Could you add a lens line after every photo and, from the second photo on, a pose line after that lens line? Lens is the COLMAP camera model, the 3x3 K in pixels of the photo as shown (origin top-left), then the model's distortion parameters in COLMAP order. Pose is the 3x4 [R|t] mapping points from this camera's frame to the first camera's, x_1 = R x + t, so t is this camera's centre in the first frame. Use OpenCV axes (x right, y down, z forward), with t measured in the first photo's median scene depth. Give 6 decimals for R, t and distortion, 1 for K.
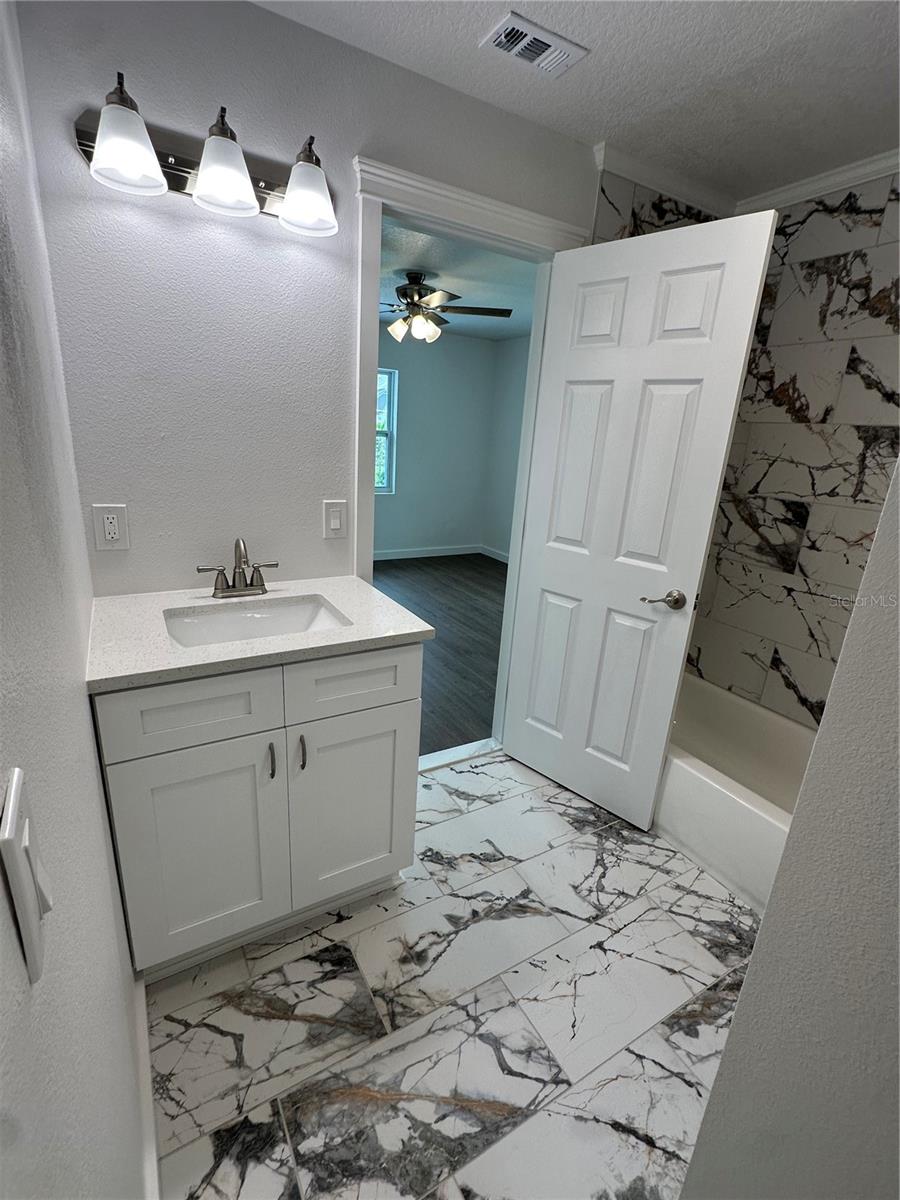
lens RADIAL K [[534.8, 0, 454.9], [0, 534.8, 594.2], [0, 0, 1]] dist [-0.005285, 0.001227]
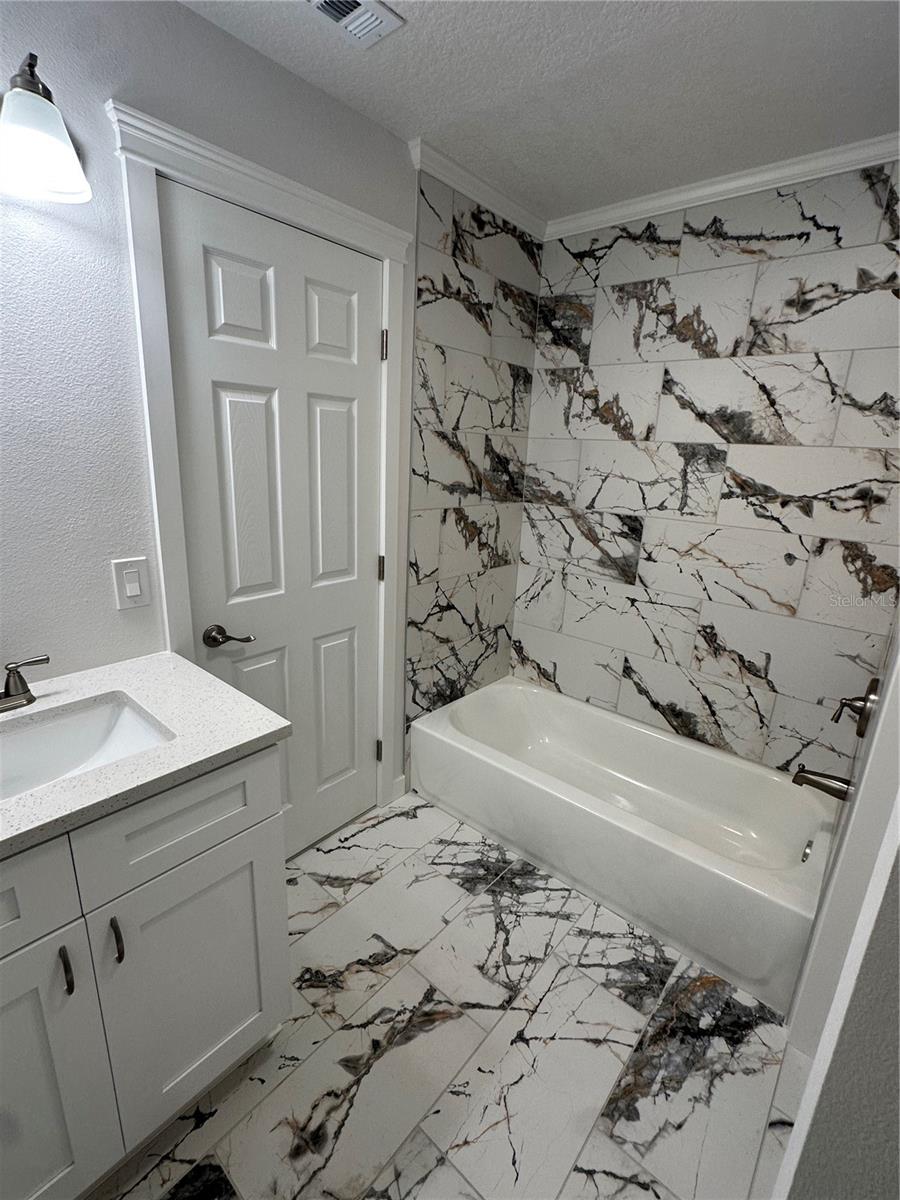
lens RADIAL K [[534.8, 0, 449.7], [0, 534.8, 595.8], [0, 0, 1]] dist [-0.005285, 0.001227]
pose [[0.948088, -0.104549, 0.300330, -0.025953], [0.107097, 0.994216, 0.008013, -0.078109], [-0.299430, 0.024567, 0.953802, 0.142638]]
